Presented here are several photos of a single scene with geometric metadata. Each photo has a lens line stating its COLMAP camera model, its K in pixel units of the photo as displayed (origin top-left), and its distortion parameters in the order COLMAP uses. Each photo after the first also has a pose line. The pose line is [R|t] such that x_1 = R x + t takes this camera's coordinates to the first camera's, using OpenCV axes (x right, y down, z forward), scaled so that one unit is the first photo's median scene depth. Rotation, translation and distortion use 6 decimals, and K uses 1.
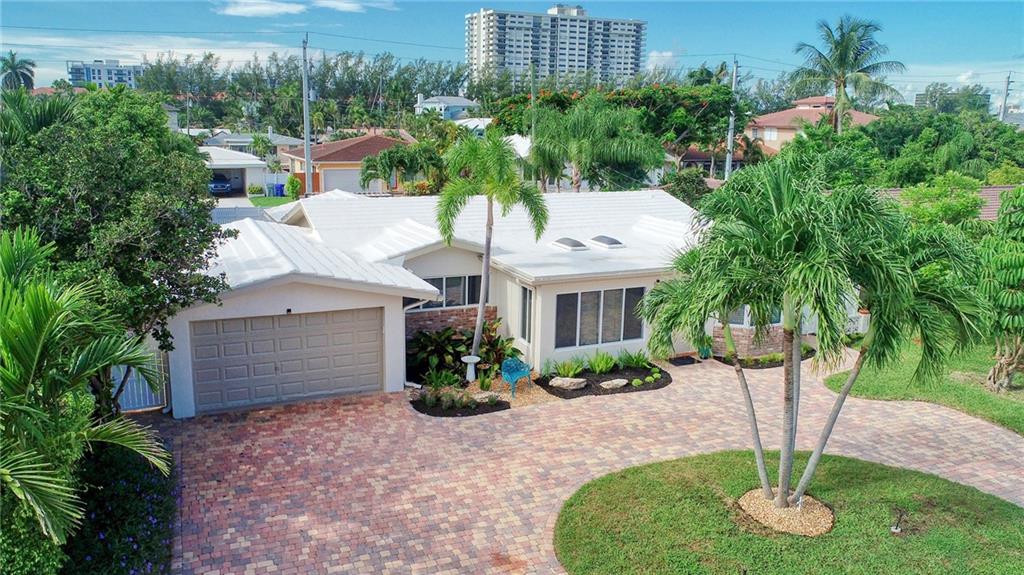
lens RADIAL K [[740.2, 0, 512.0], [0, 740.2, 287.5], [0, 0, 1]] dist [-0.000908, -0.003443]
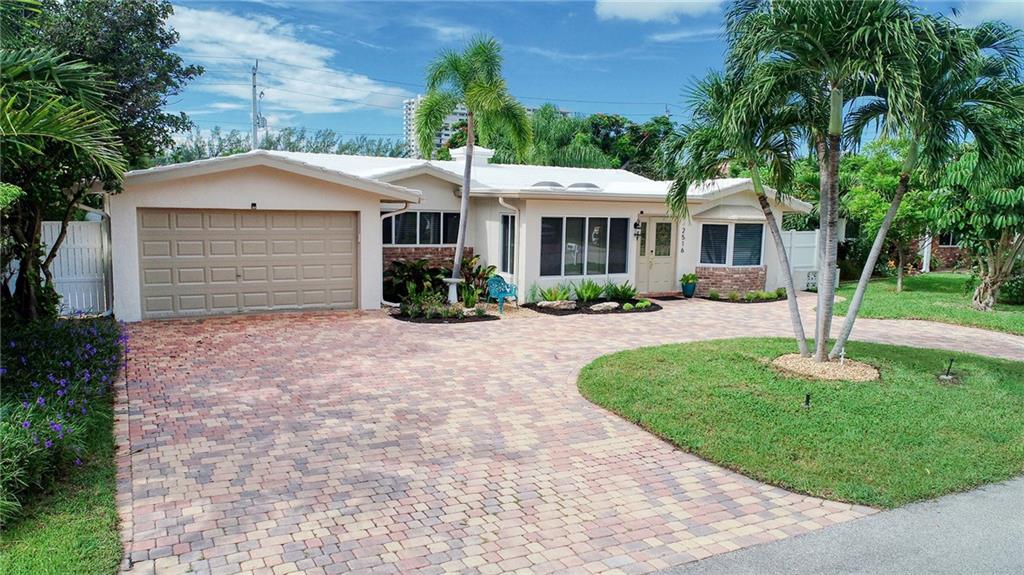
lens RADIAL K [[705.2, 0, 517.3], [0, 705.2, 304.4], [0, 0, 1]] dist [0.001524, -0.001303]
pose [[0.995192, -0.008410, 0.097577, -0.061466], [0.016046, 0.996845, -0.077740, 0.196386], [-0.096616, 0.078932, 0.992187, 0.118537]]
